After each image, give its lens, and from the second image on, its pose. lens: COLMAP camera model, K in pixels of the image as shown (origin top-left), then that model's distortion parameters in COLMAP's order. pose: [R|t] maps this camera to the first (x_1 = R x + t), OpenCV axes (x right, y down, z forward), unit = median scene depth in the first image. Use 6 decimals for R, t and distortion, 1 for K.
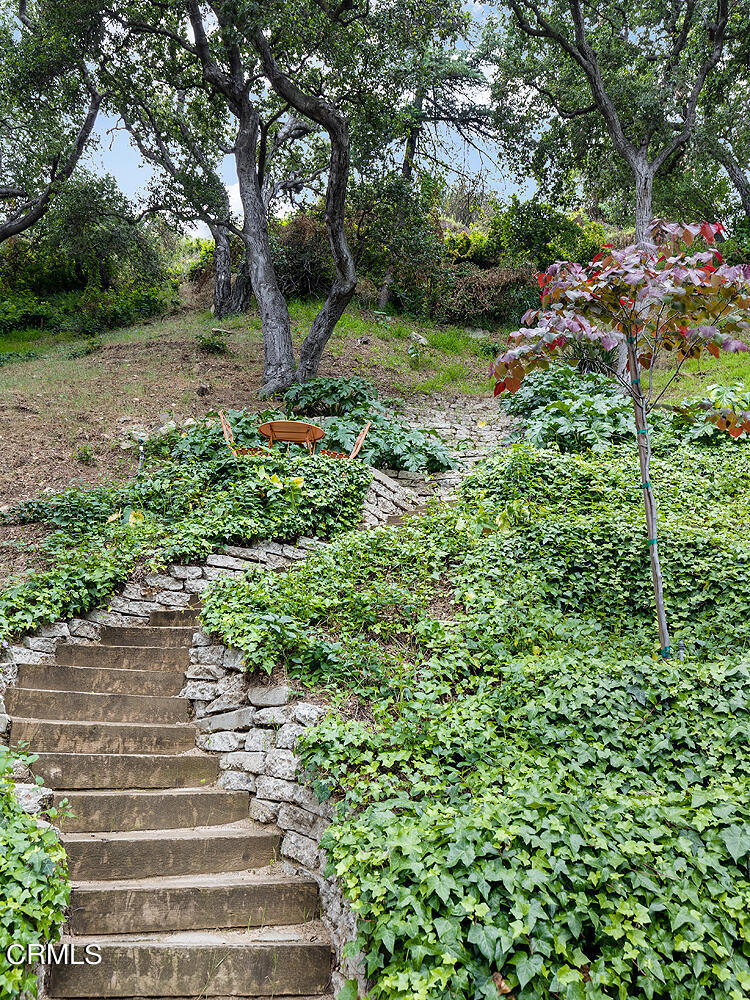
lens RADIAL K [[839.8, 0, 375.0], [0, 839.8, 500.0], [0, 0, 1]] dist [0.001748, 0.000540]
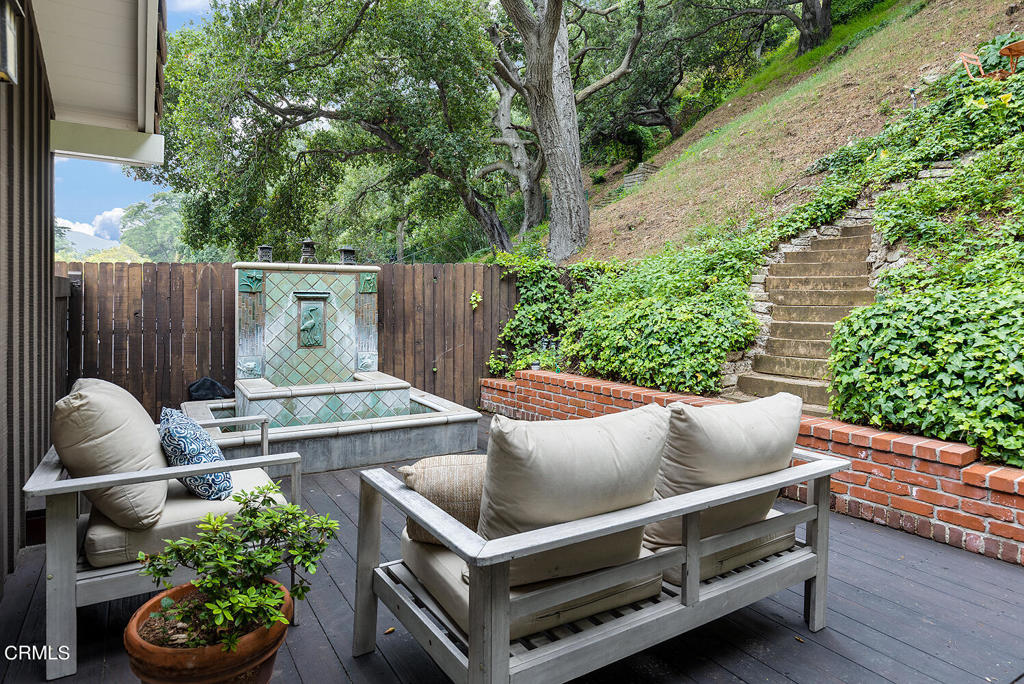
lens RADIAL K [[636.3, 0, 512.0], [0, 636.3, 342.0], [0, 0, 1]] dist [-0.000096, 0.000093]
pose [[0.499293, 0.022953, -0.866129, 0.529521], [0.245589, 0.954902, 0.166879, -0.016730], [0.830899, -0.296034, 0.471139, -0.310278]]
